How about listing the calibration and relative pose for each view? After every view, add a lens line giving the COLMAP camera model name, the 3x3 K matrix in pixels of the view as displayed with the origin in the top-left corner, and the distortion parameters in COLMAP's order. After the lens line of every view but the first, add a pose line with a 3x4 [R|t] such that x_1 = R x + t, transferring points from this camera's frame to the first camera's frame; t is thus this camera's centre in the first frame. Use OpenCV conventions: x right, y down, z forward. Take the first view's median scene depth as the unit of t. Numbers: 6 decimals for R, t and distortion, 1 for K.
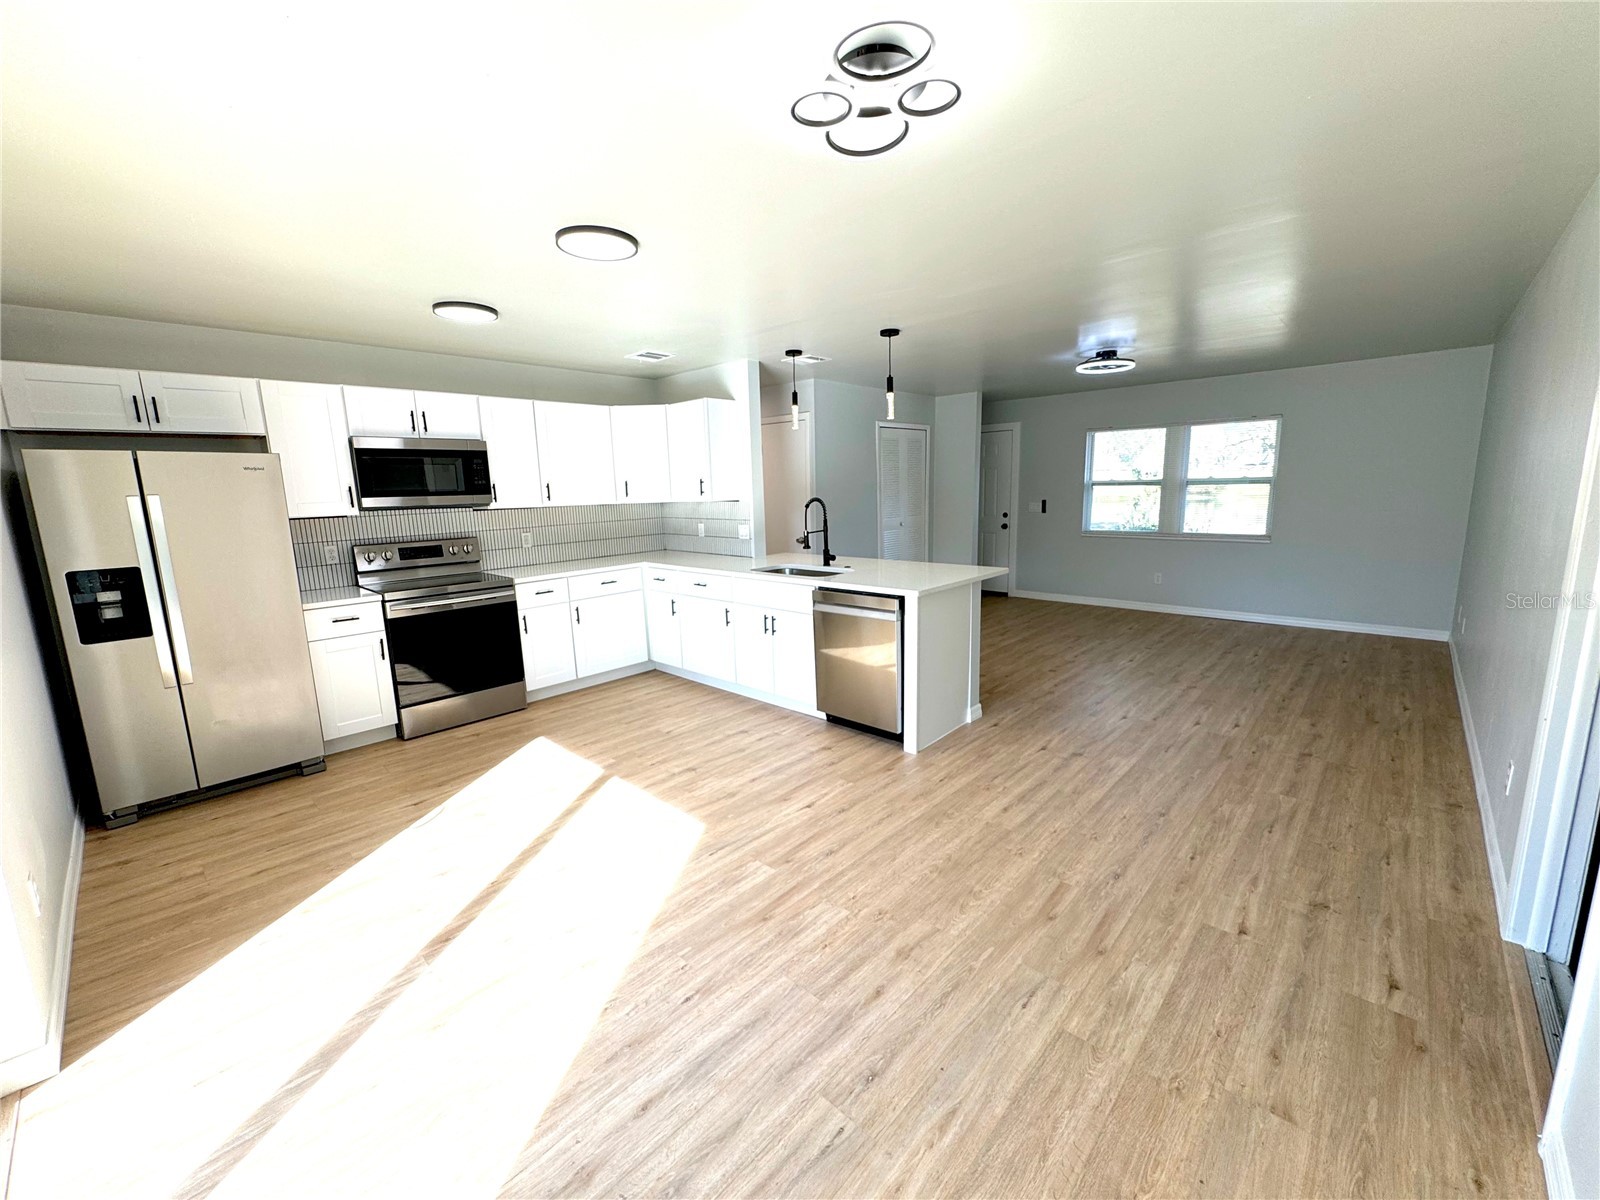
lens RADIAL K [[640.0, 0, 798.9], [0, 640.0, 597.8], [0, 0, 1]] dist [-0.006629, 0.000748]
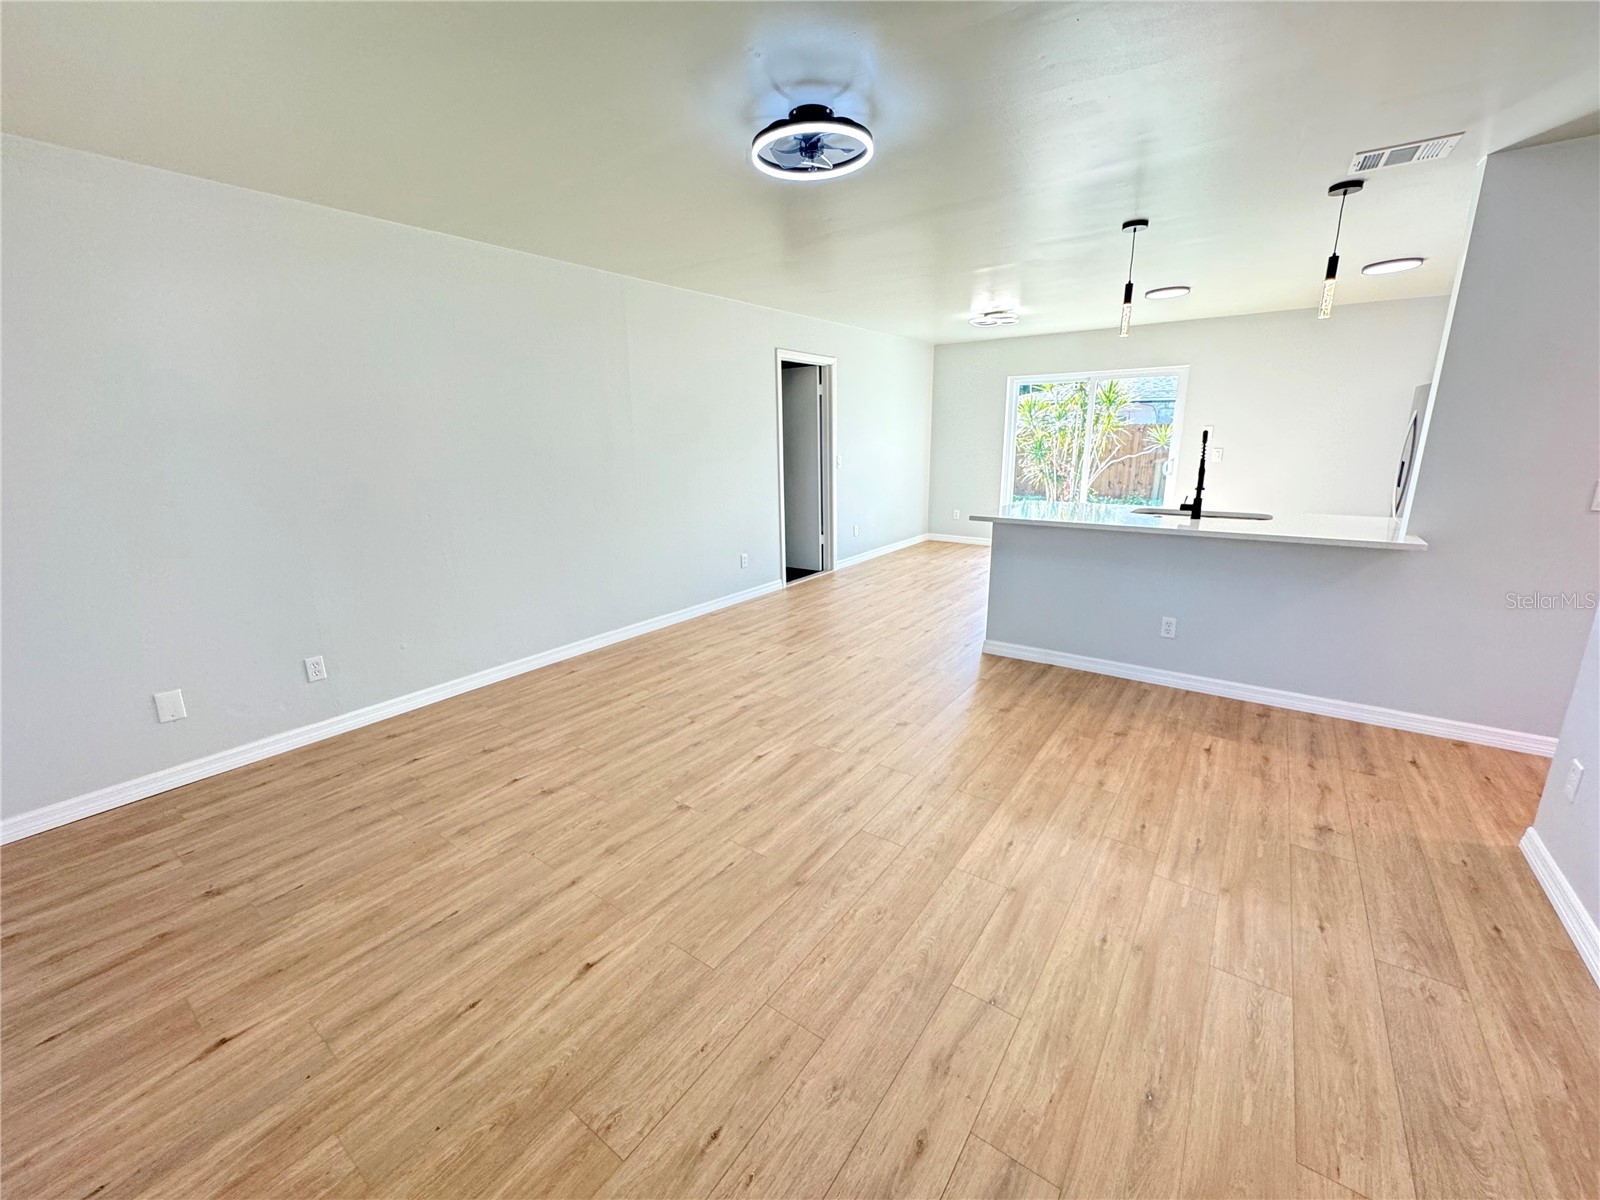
lens RADIAL K [[641.7, 0, 793.9], [0, 641.7, 597.2], [0, 0, 1]] dist [-0.000584, 0.000238]
pose [[-0.990782, 0.075618, -0.112394, 0.699228], [0.023045, 0.911691, 0.410229, -0.329008], [0.133489, 0.403858, -0.905030, 1.867673]]
